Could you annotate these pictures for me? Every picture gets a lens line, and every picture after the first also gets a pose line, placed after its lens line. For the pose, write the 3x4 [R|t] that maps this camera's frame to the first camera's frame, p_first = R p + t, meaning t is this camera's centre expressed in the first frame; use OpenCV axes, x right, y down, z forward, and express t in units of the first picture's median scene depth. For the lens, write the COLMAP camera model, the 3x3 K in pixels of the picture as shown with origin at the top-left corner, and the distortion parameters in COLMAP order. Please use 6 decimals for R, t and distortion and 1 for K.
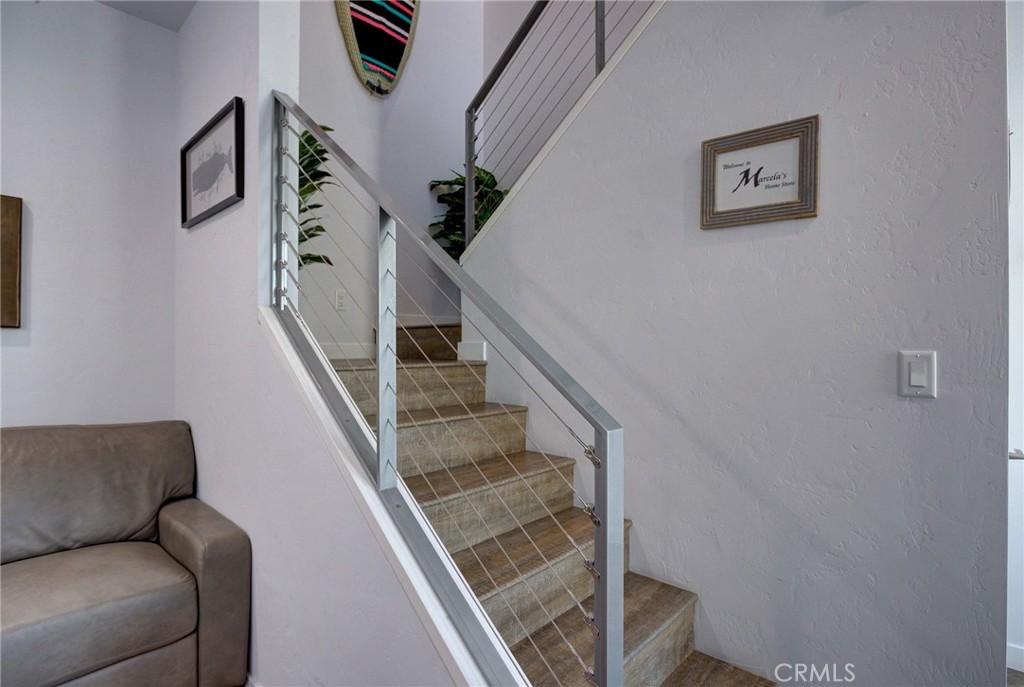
lens RADIAL K [[510.6, 0, 516.2], [0, 510.6, 342.7], [0, 0, 1]] dist [-0.013301, 0.001452]
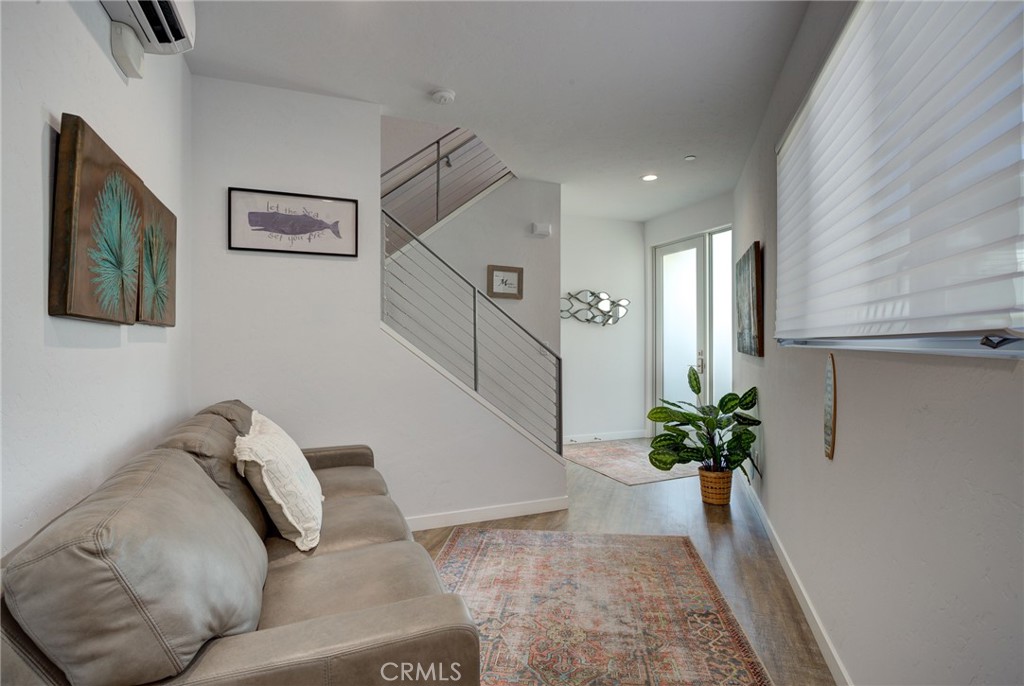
lens RADIAL K [[510.6, 0, 513.5], [0, 510.6, 338.9], [0, 0, 1]] dist [-0.013301, 0.001452]
pose [[0.422675, -0.002317, 0.906279, -2.053191], [0.007763, 0.999969, -0.001064, 0.006884], [-0.906248, 0.007485, 0.422680, -0.273510]]
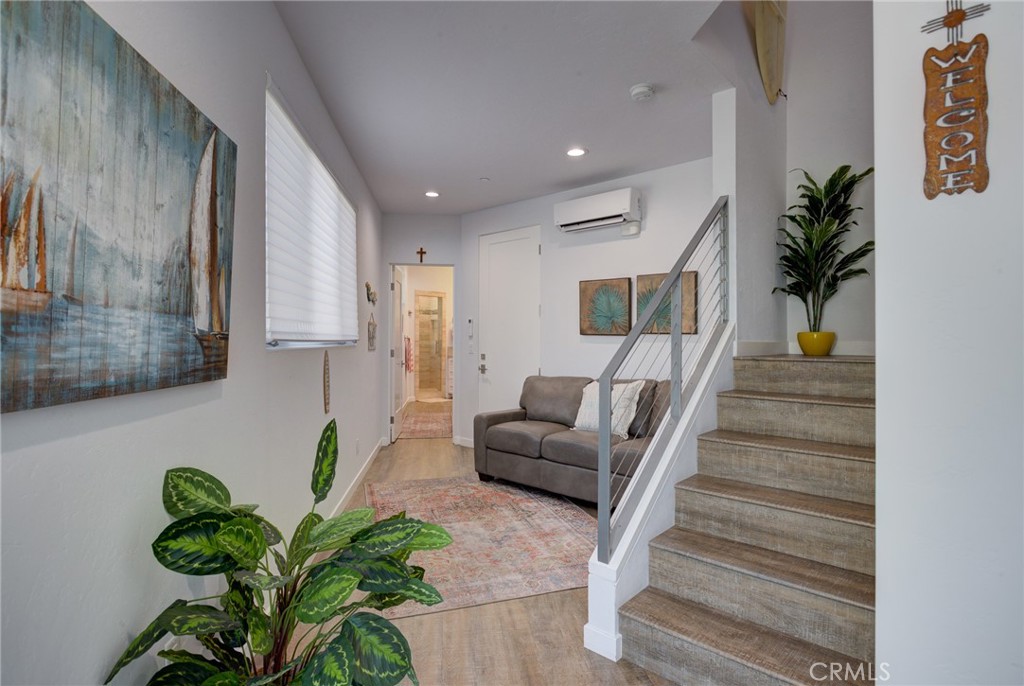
lens RADIAL K [[510.6, 0, 515.6], [0, 510.6, 337.1], [0, 0, 1]] dist [-0.013301, 0.001452]
pose [[0.001399, -0.005335, -0.999985, 1.284361], [-0.006392, 0.999965, -0.005344, -0.001109], [0.999979, 0.006400, 0.001365, 0.286452]]
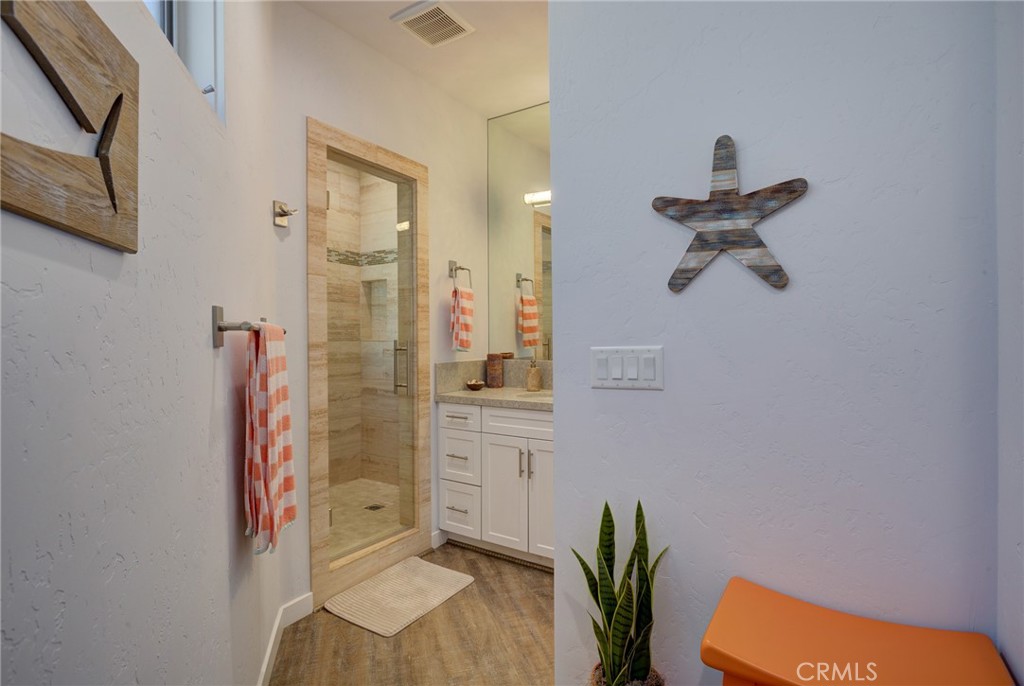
lens RADIAL K [[510.6, 0, 509.1], [0, 510.6, 341.1], [0, 0, 1]] dist [-0.013301, 0.001452]
pose [[0.155592, 0.006078, -0.987803, -3.988819], [0.002045, 0.999977, 0.006475, 0.002805], [0.987819, -0.003027, 0.155576, -0.702322]]
